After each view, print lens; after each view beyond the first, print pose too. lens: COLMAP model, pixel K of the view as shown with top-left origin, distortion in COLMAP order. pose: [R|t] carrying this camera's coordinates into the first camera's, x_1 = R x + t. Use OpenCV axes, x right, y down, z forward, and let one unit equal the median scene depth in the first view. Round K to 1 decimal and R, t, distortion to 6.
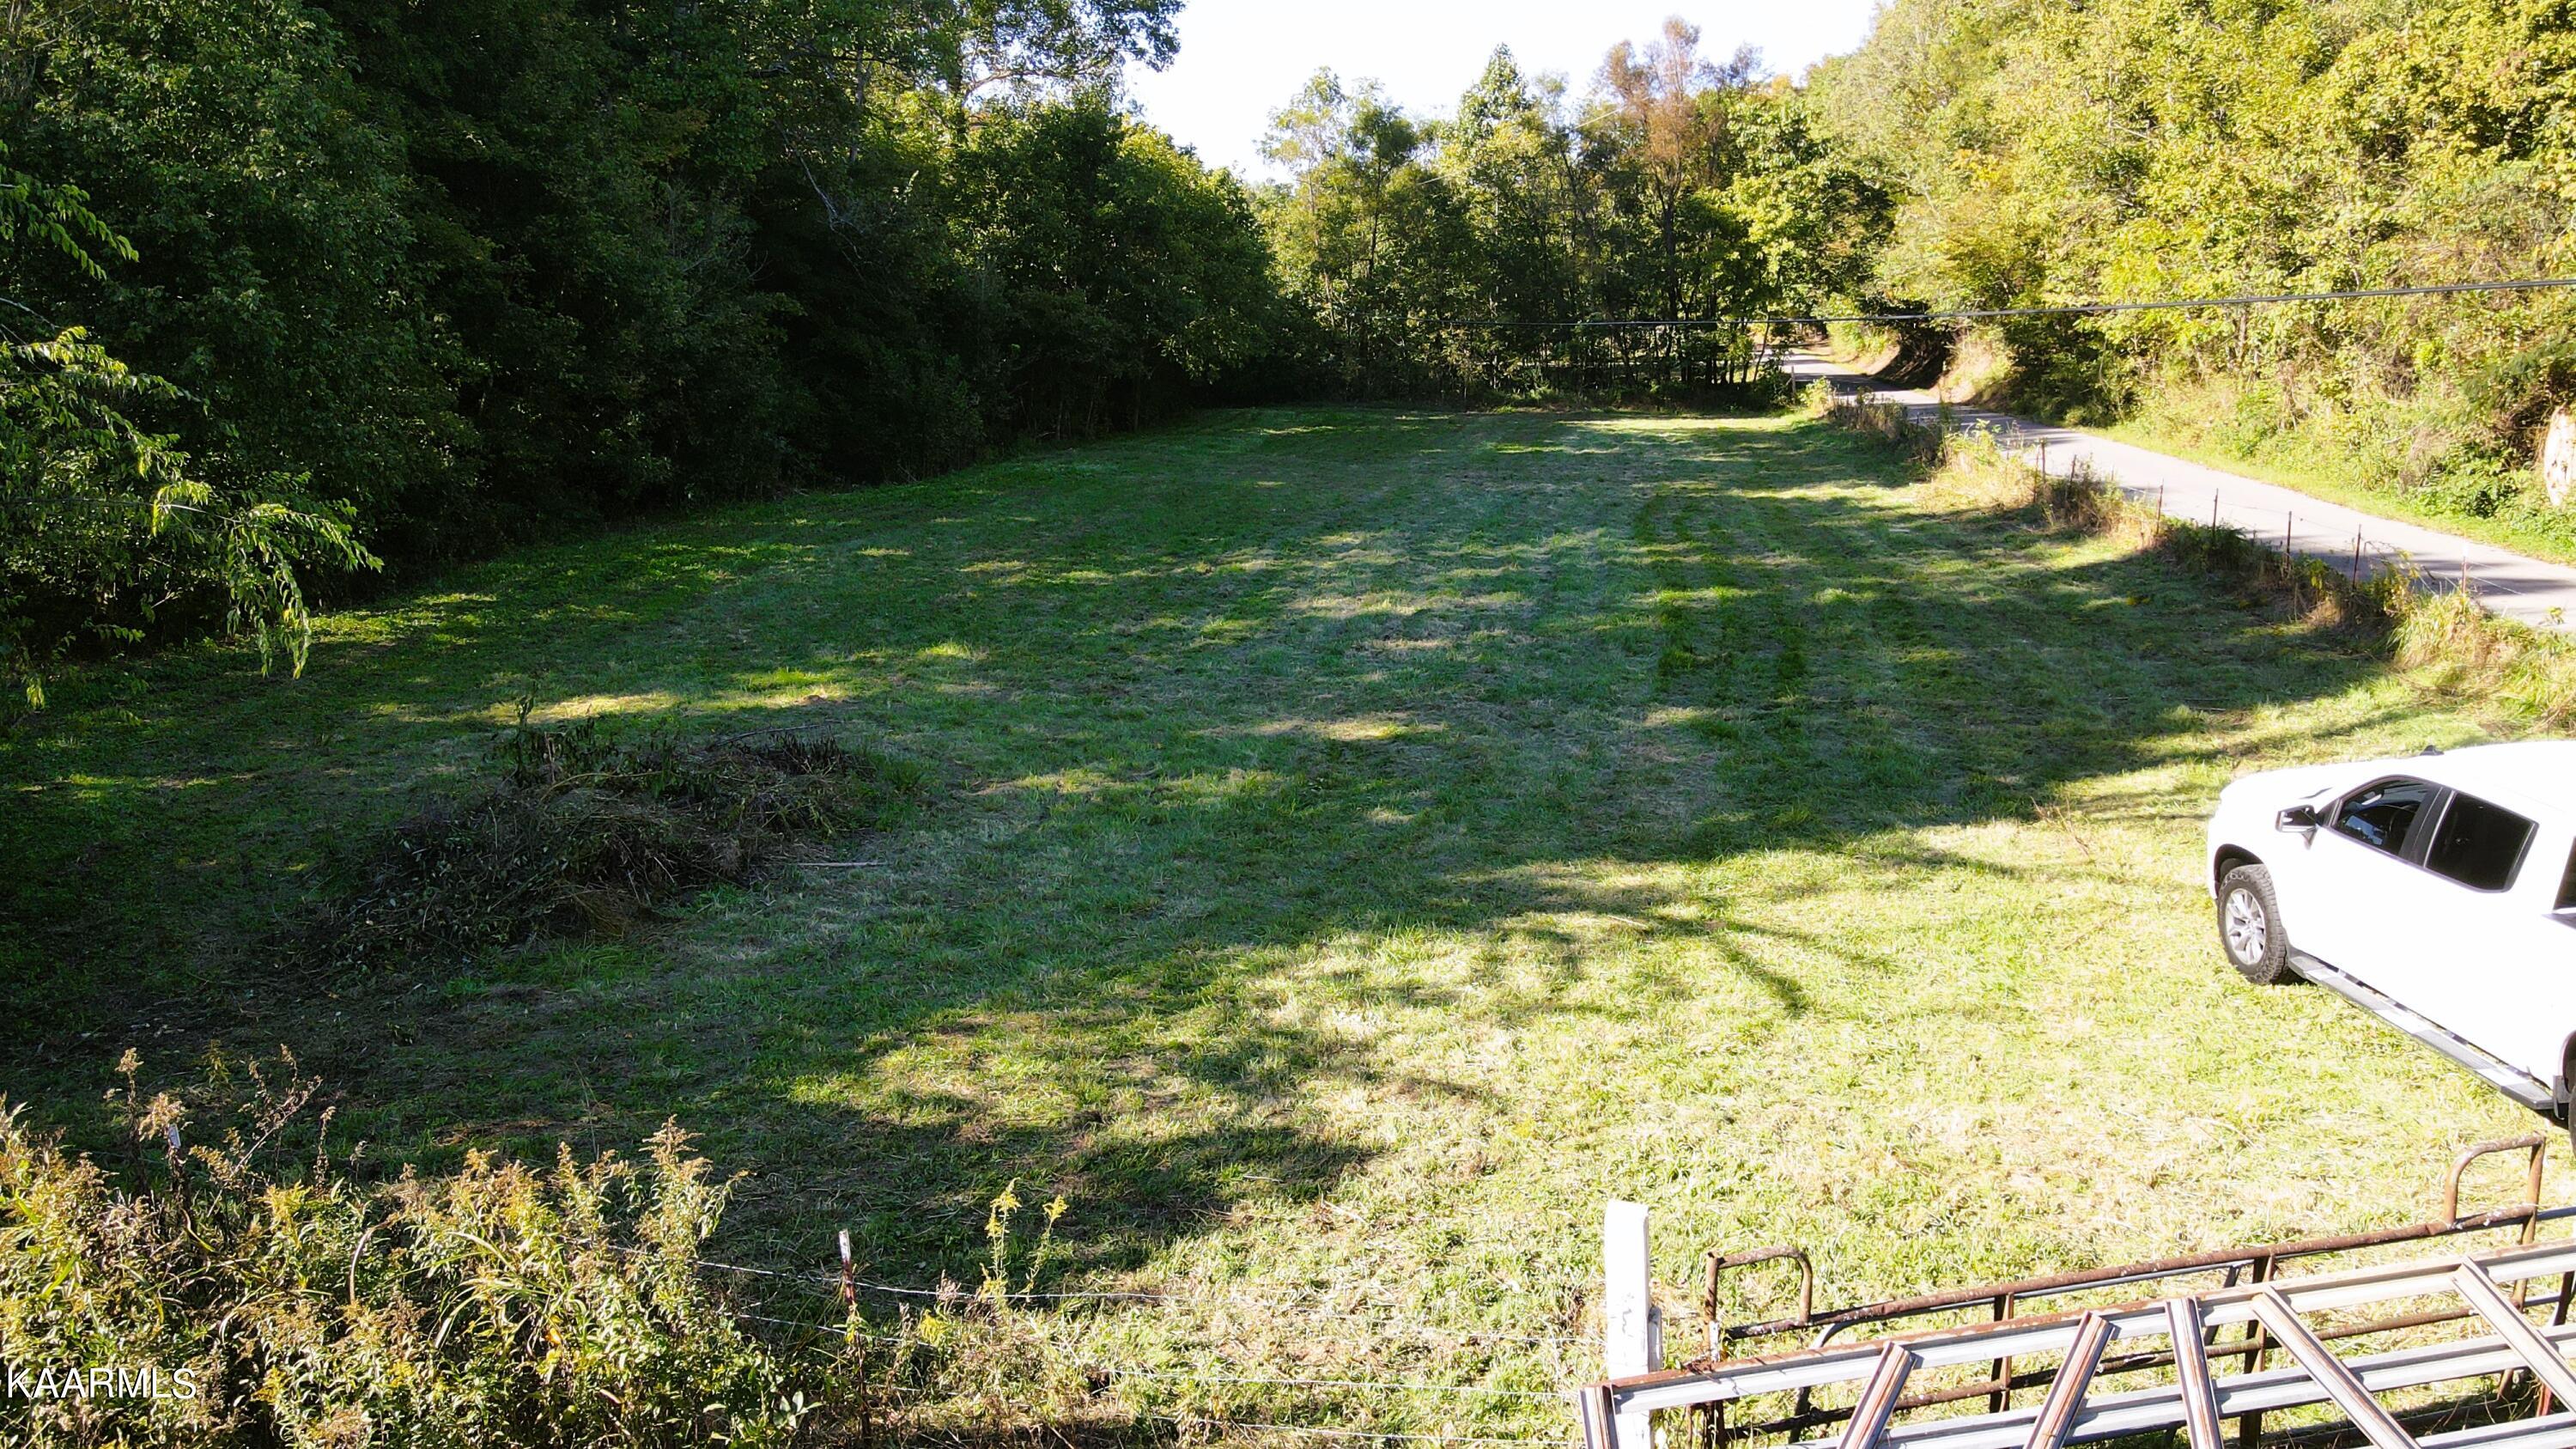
lens RADIAL K [[1912.5, 0, 1275.3], [0, 1912.5, 740.8], [0, 0, 1]] dist [0.002402, 0.022033]
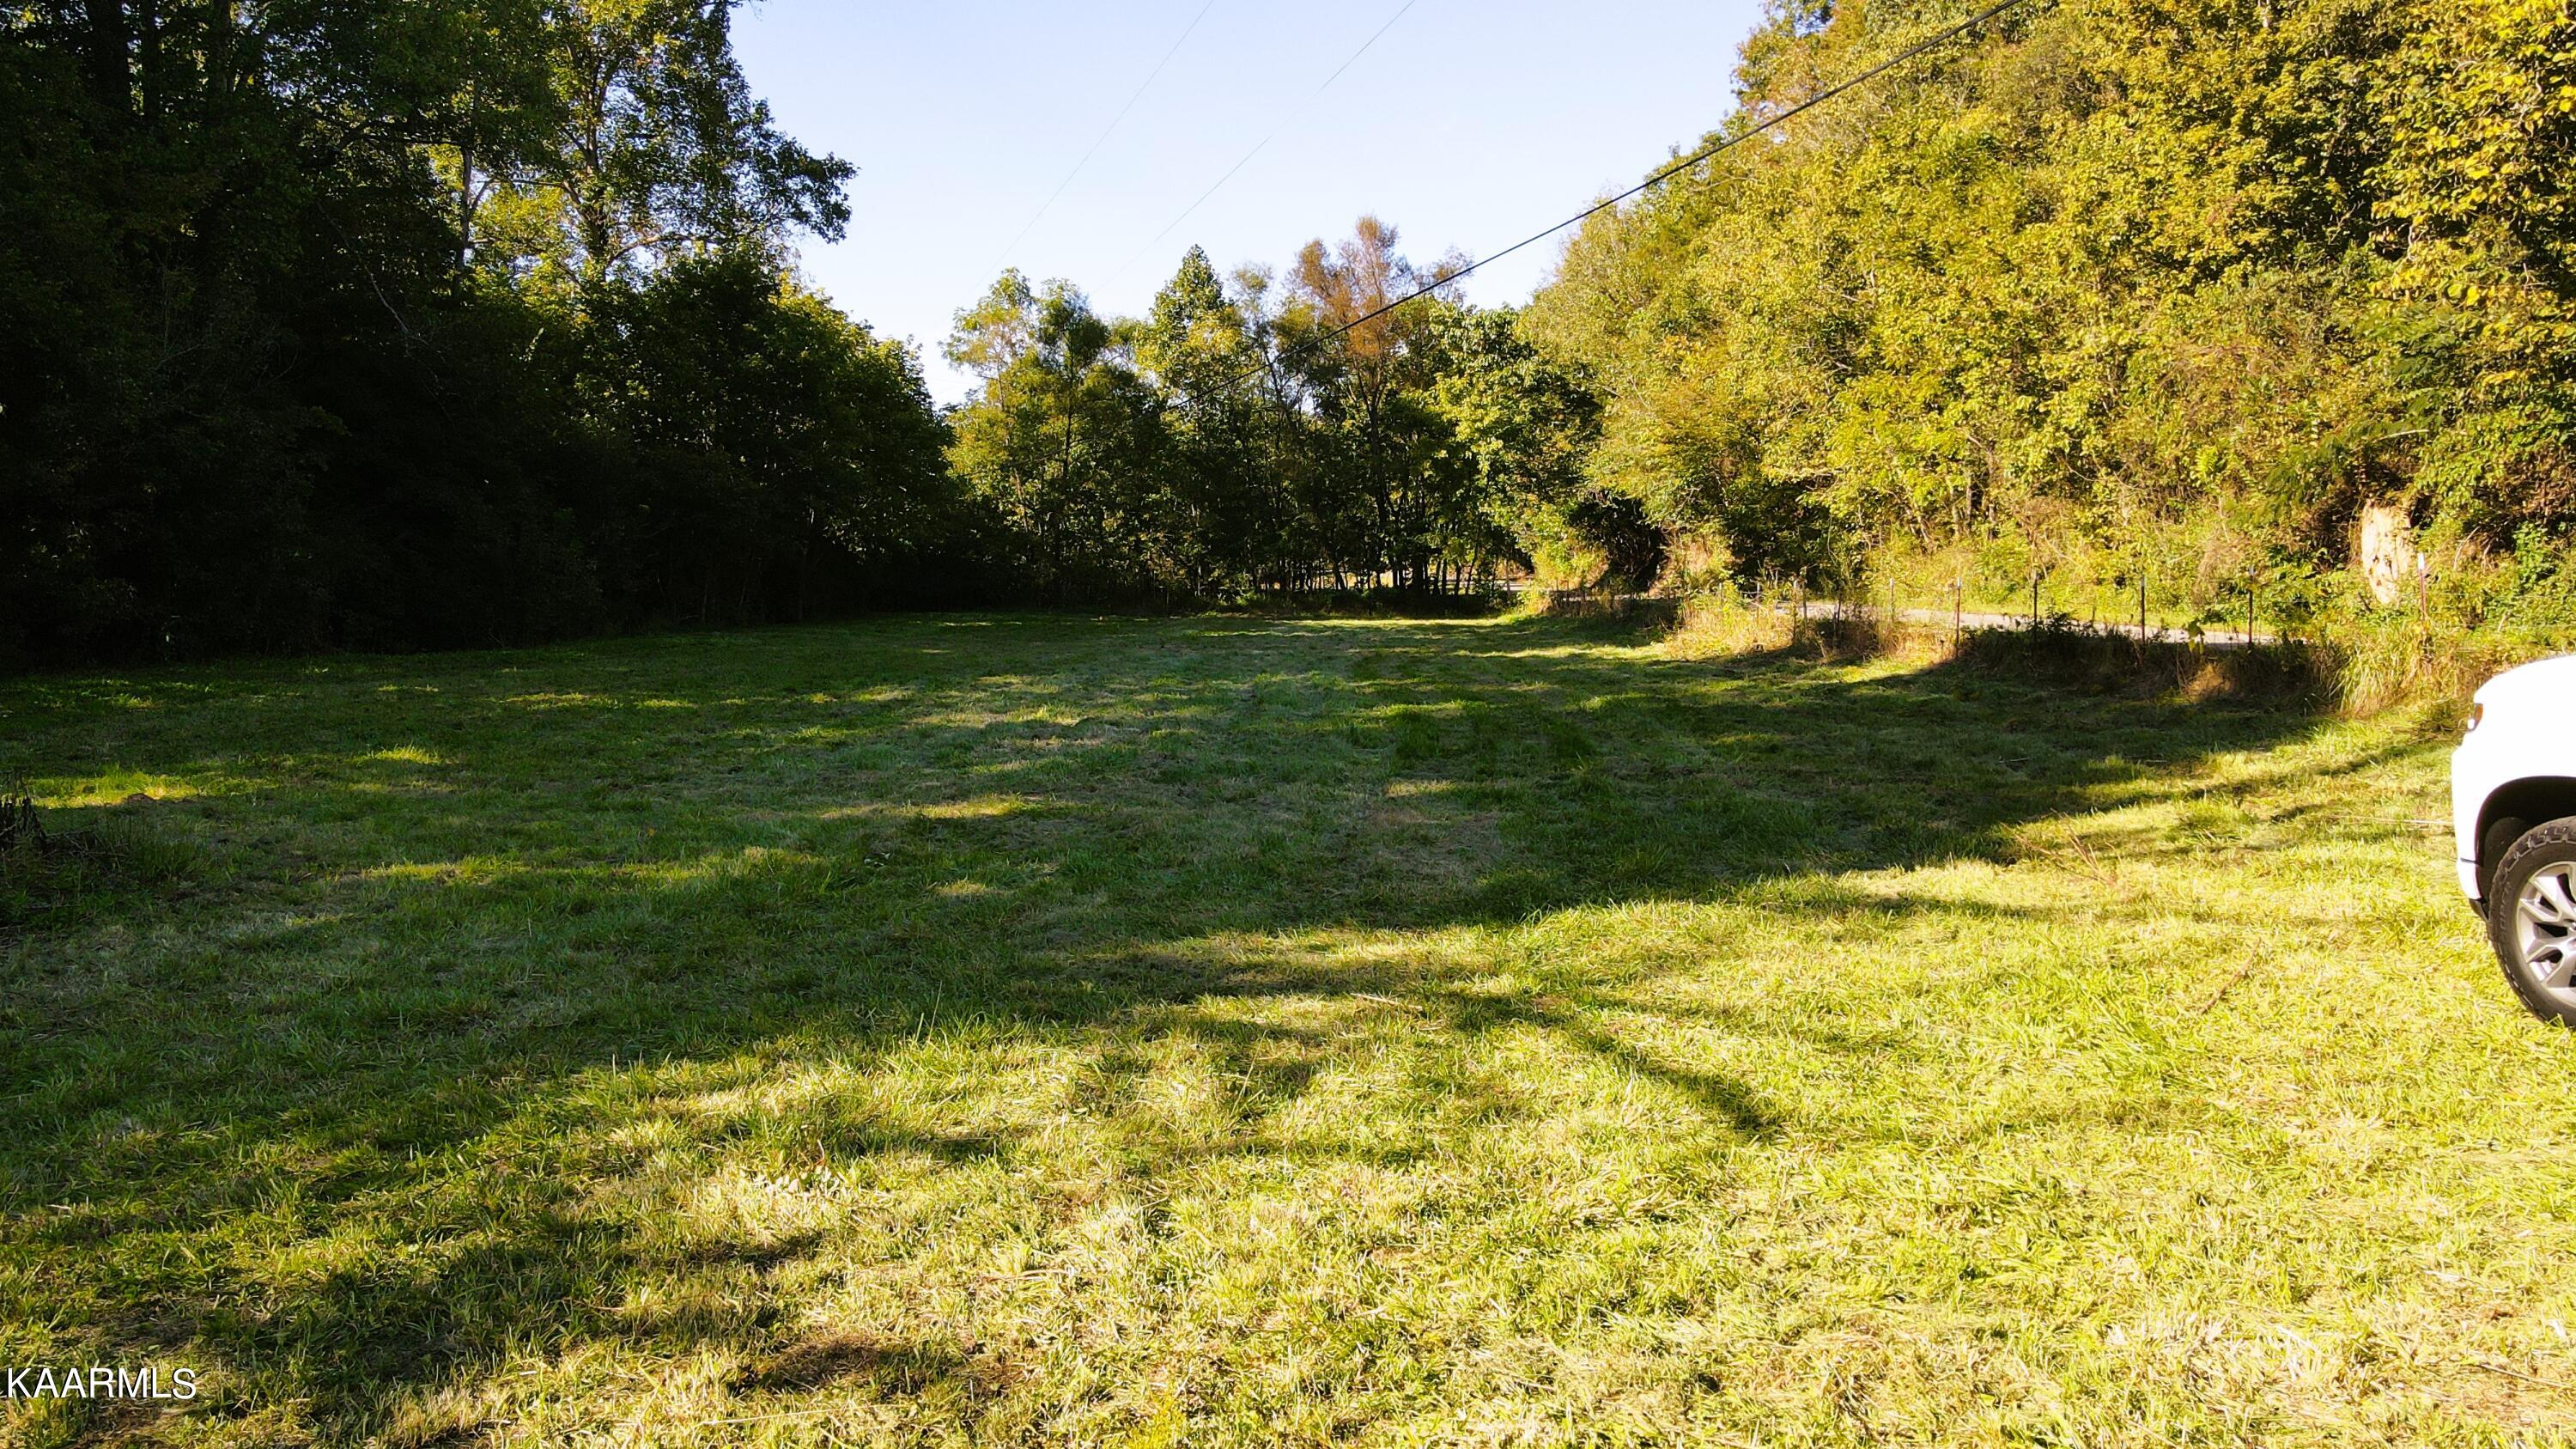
lens RADIAL K [[1912.5, 0, 1287.5], [0, 1912.5, 734.3], [0, 0, 1]] dist [0.002402, 0.022033]
pose [[0.988139, -0.005664, 0.153456, 0.024689], [0.027314, 0.989867, -0.139344, 0.030326], [-0.151112, 0.141883, 0.978281, 0.154653]]
